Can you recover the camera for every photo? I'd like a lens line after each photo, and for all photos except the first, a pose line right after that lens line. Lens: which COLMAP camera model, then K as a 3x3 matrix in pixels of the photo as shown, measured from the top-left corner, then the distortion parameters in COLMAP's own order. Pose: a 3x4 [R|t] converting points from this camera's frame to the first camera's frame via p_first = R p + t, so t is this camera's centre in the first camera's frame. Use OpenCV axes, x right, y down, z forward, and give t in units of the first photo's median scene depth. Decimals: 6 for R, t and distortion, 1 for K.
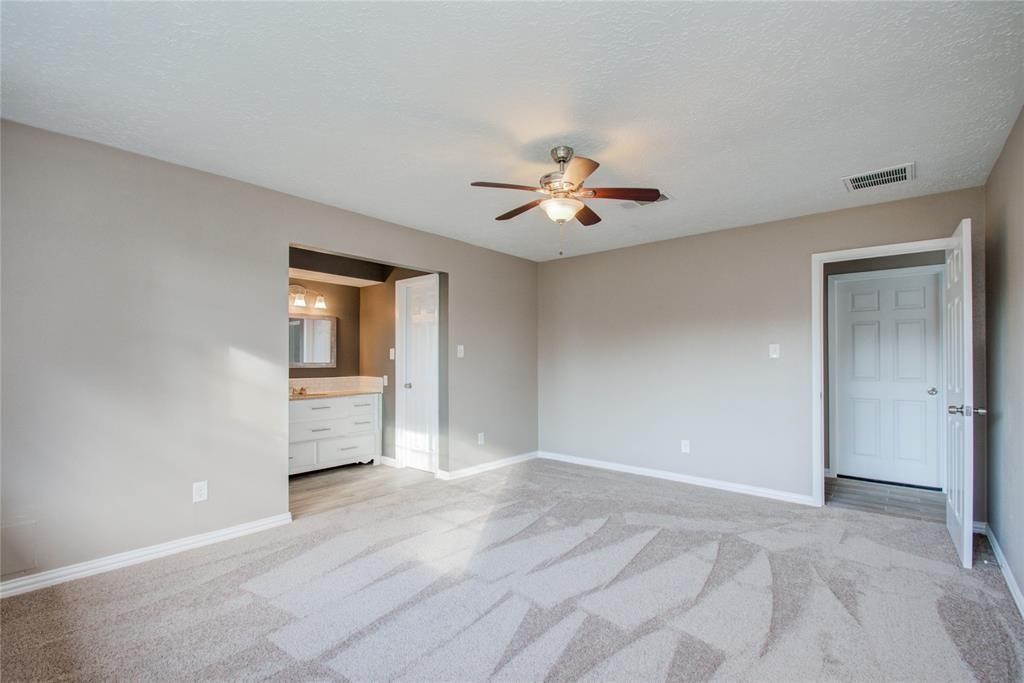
lens RADIAL K [[454.4, 0, 526.0], [0, 454.4, 355.8], [0, 0, 1]] dist [0.018955, -0.016120]
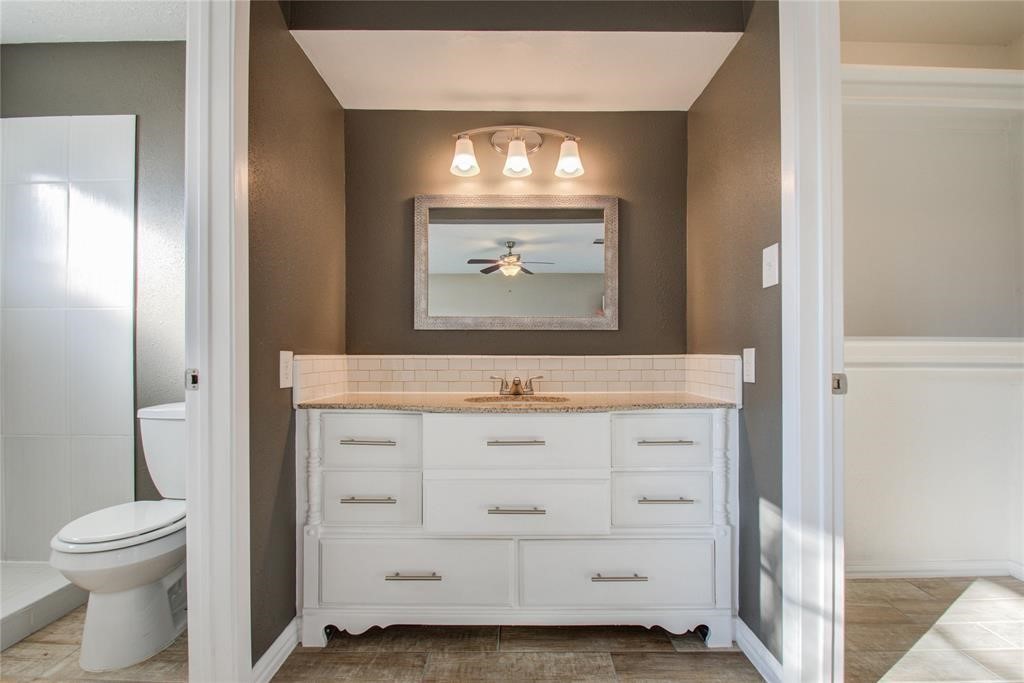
lens RADIAL K [[454.4, 0, 526.0], [0, 454.4, 355.8], [0, 0, 1]] dist [0.018955, -0.016120]
pose [[0.651874, -0.004415, -0.758315, -0.180975], [0.005831, 0.999983, -0.000809, 0.047909], [0.758305, -0.003894, 0.651888, 0.704294]]
